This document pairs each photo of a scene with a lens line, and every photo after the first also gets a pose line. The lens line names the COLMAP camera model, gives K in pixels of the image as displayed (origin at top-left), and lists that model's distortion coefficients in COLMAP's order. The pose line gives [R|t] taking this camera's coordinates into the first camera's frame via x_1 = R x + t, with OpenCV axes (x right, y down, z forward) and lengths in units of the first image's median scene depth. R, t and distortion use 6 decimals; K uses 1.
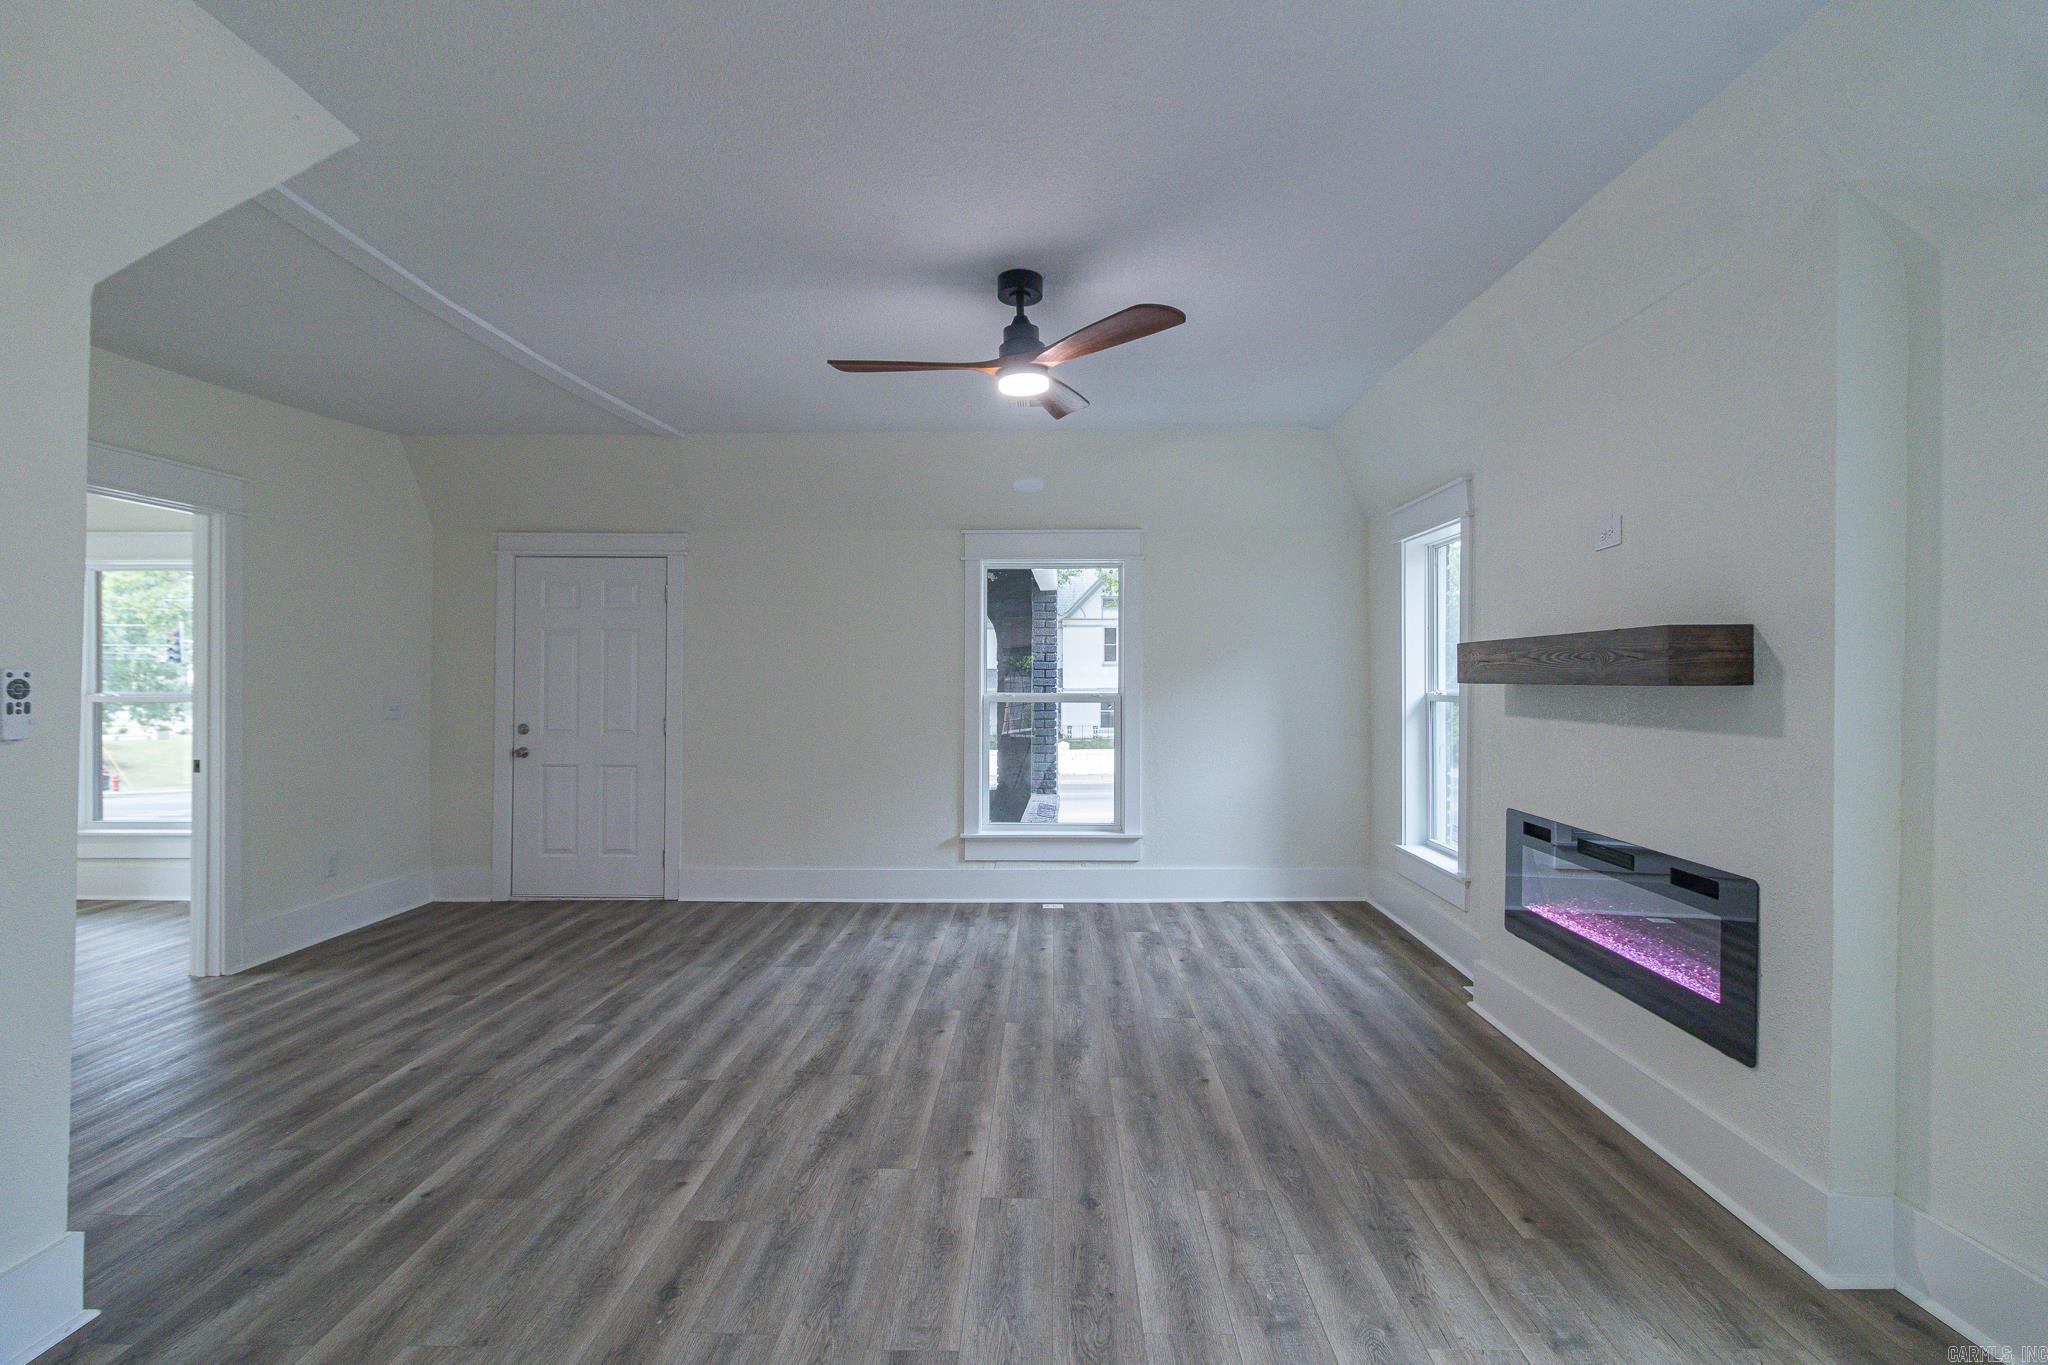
lens RADIAL K [[899.4, 0, 997.6], [0, 899.4, 680.1], [0, 0, 1]] dist [0.003891, -0.000260]
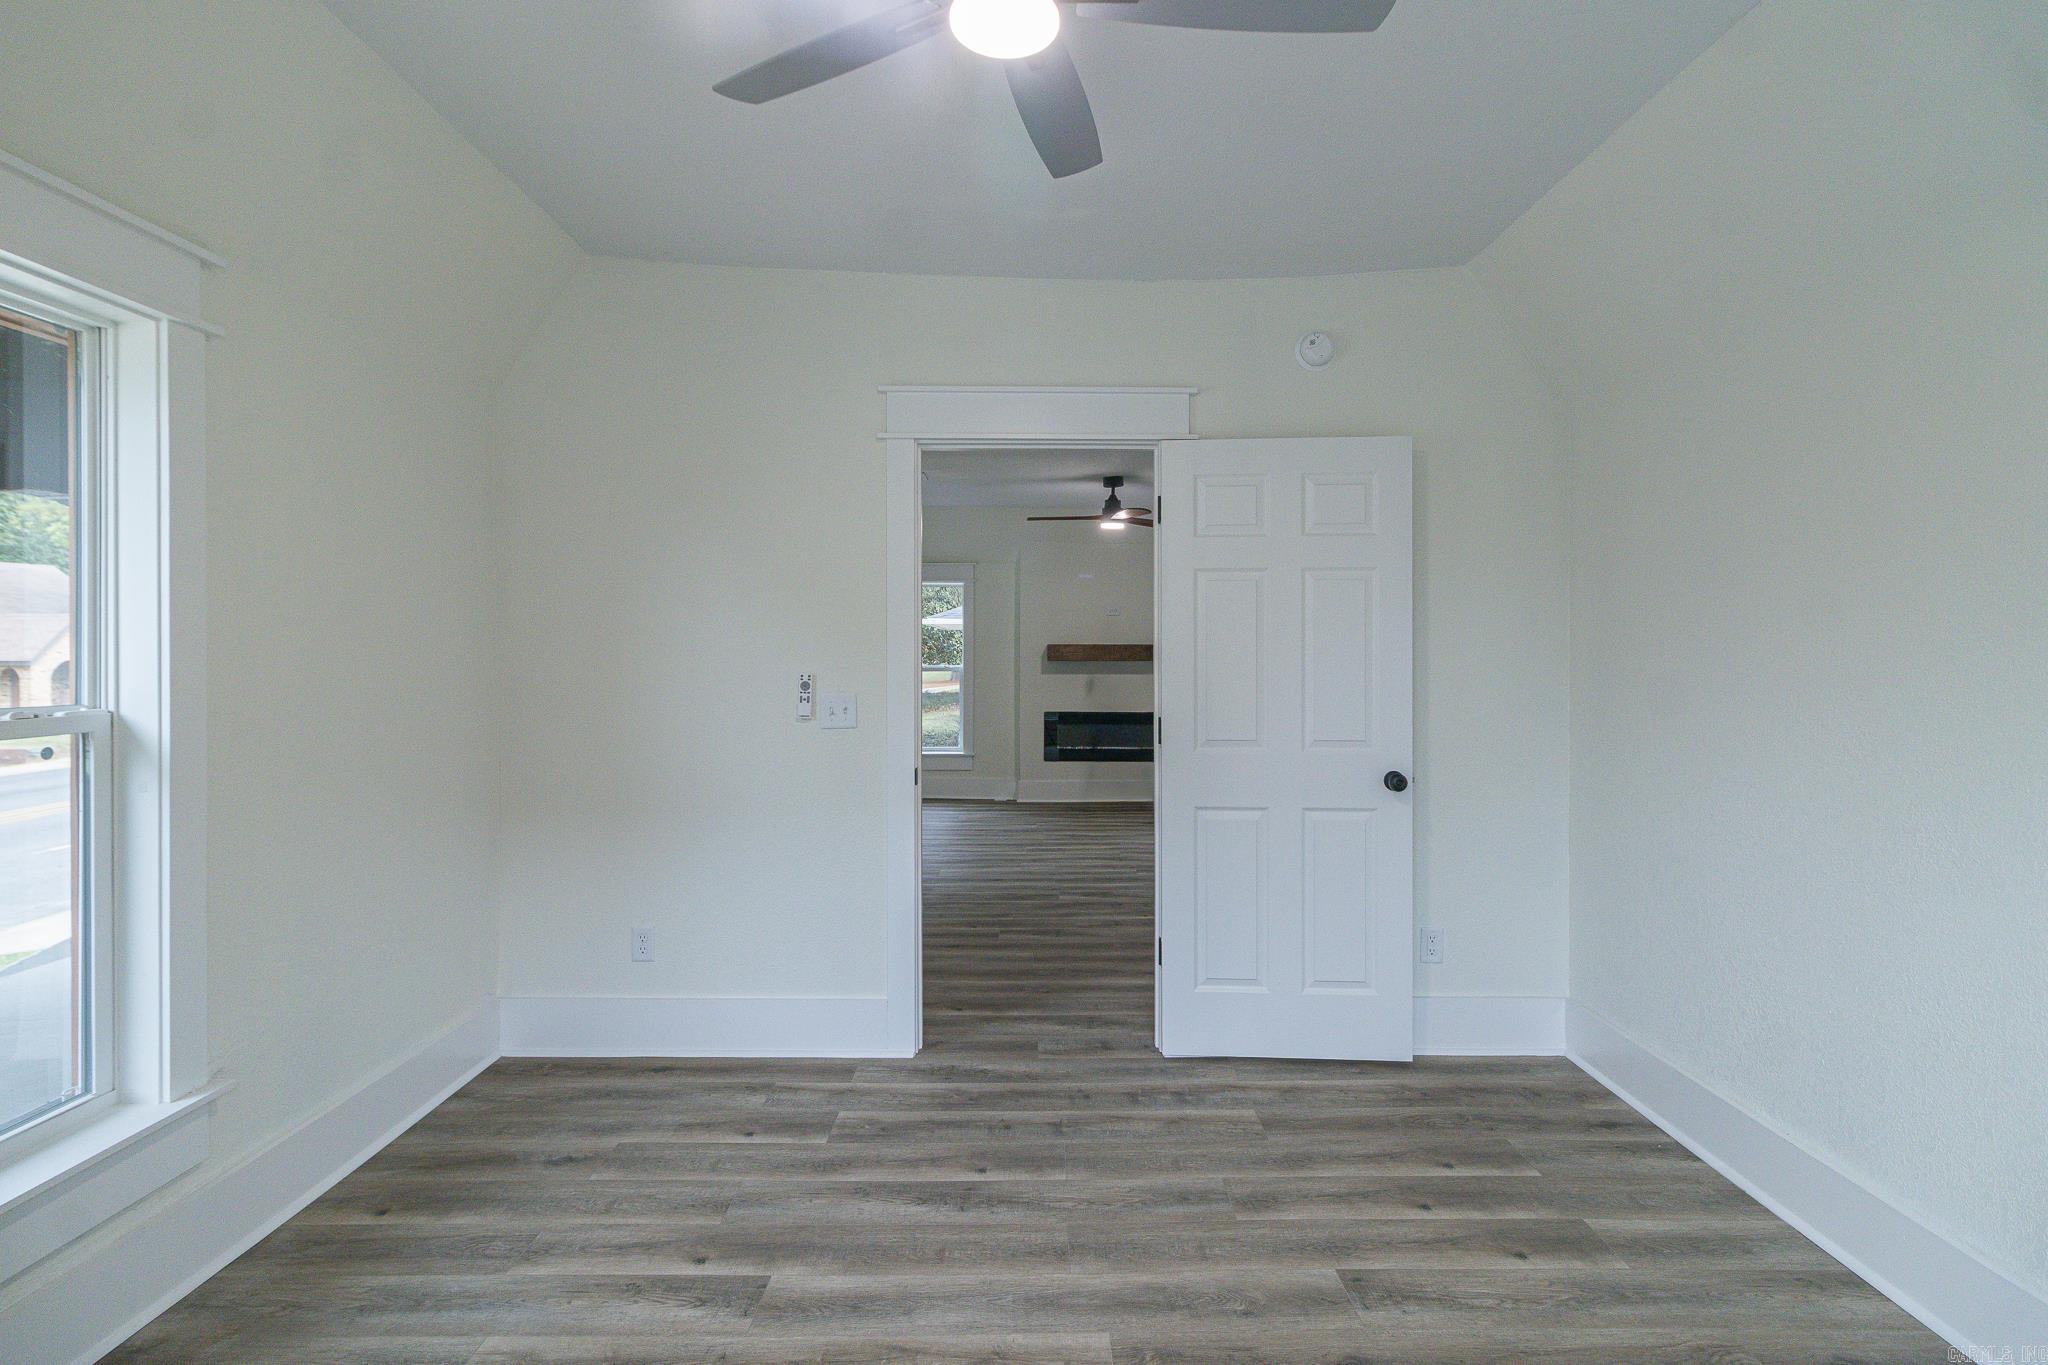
lens RADIAL K [[944.3, 0, 1028.5], [0, 944.3, 667.3], [0, 0, 1]] dist [0.001536, -0.000002]
pose [[-0.024376, -0.009991, 0.999653, -2.284089], [-0.002284, 0.999948, 0.009938, -0.004461], [-0.999700, -0.002041, -0.024398, 1.260090]]
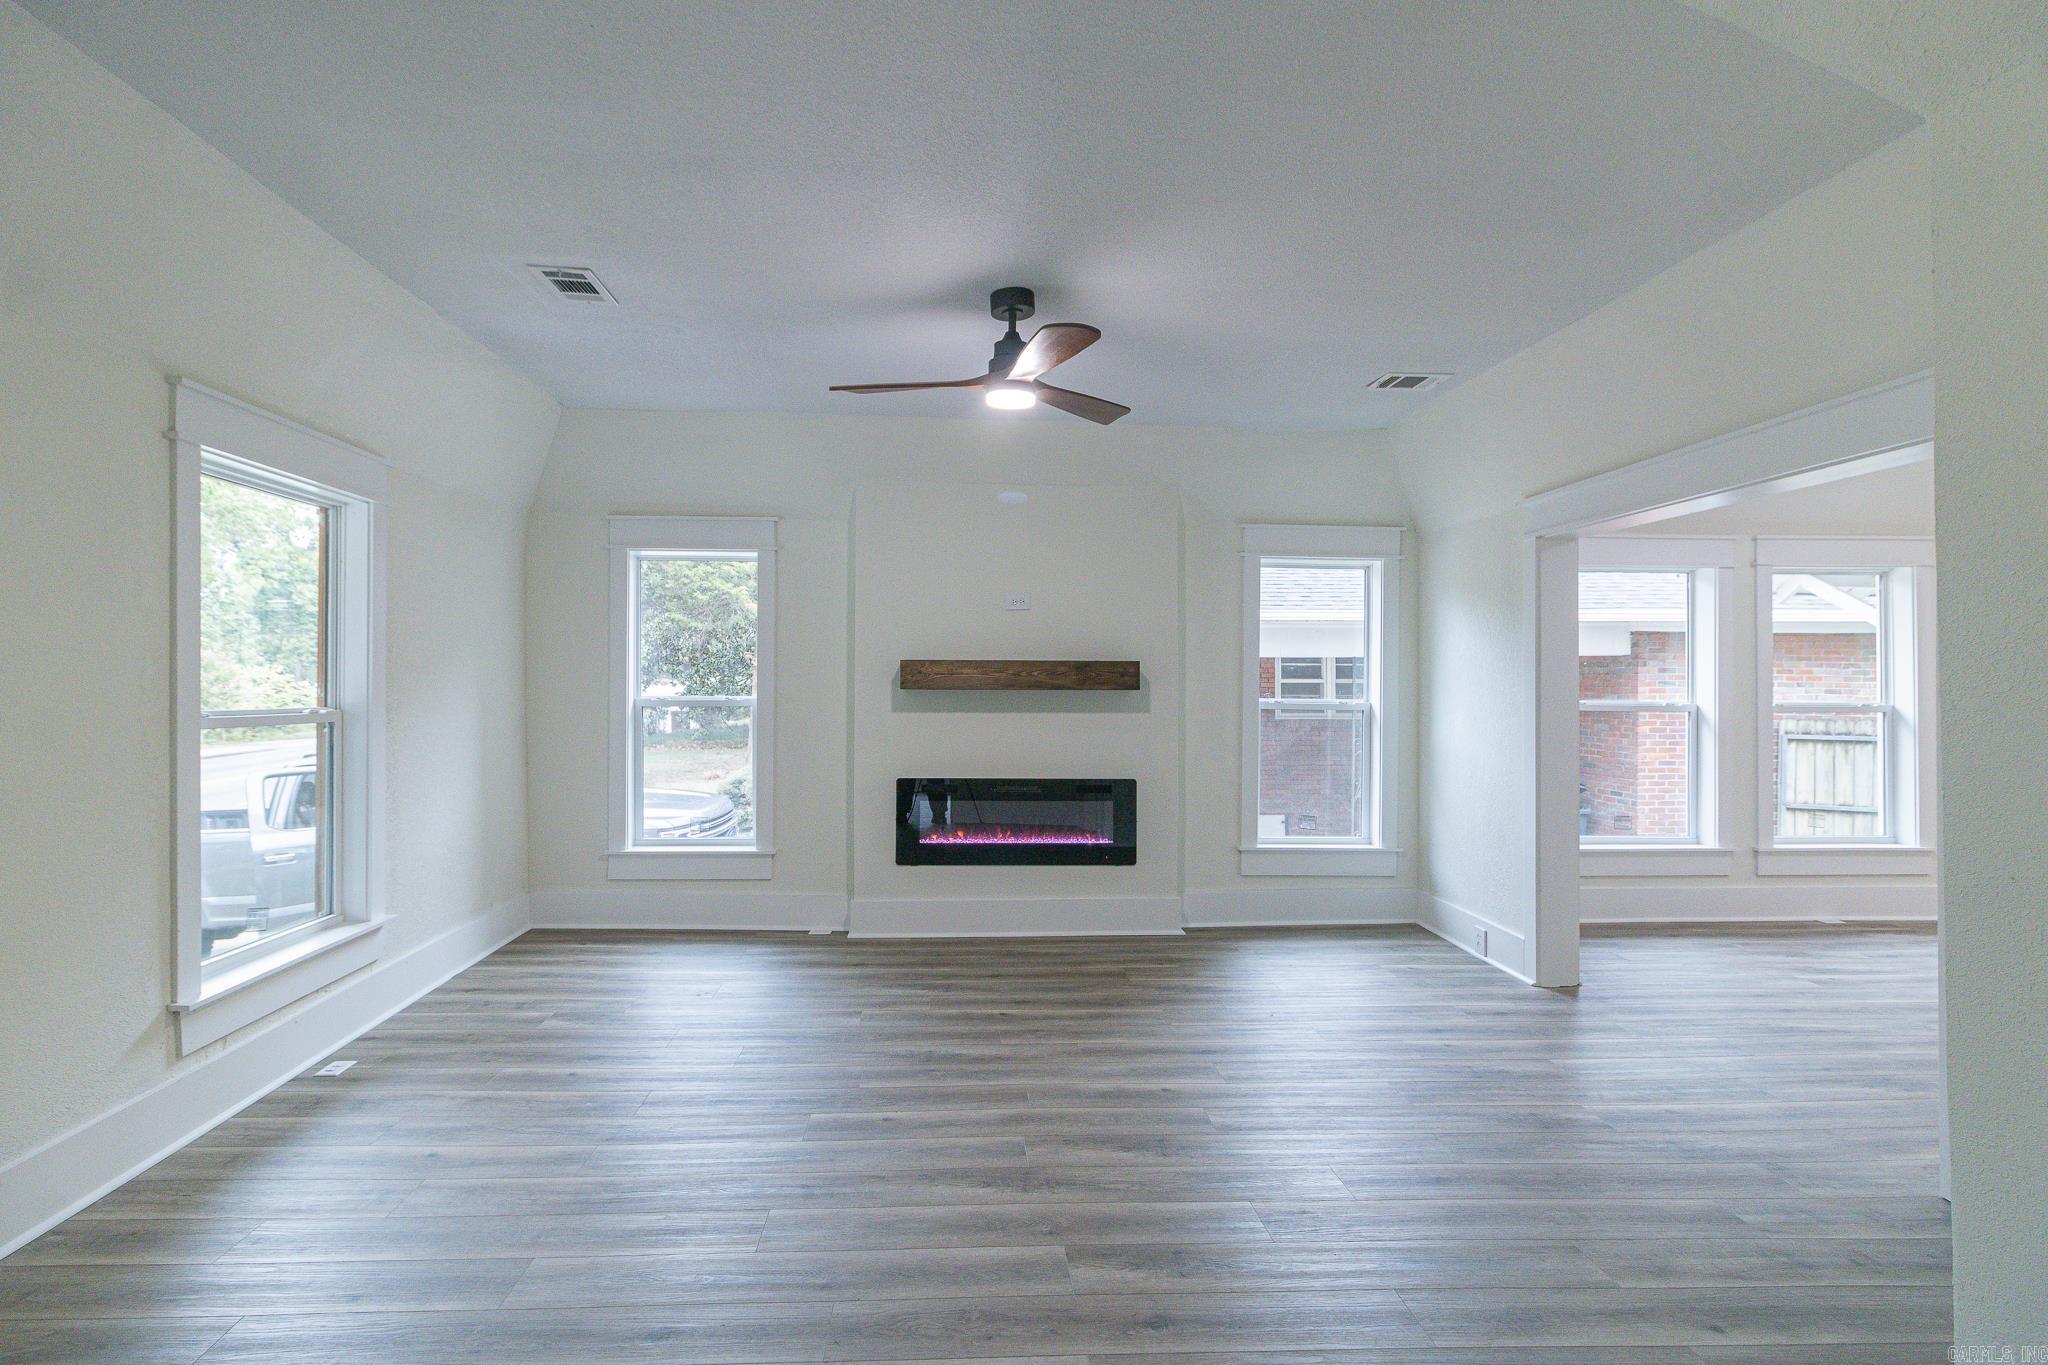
lens RADIAL K [[966.8, 0, 986.1], [0, 966.8, 670.9], [0, 0, 1]] dist [0.007096, 0.000397]
pose [[-0.067589, 0.013628, 0.997620, -1.066240], [-0.004012, 0.999895, -0.013931, -0.001635], [-0.997705, -0.004944, -0.067527, 1.097926]]
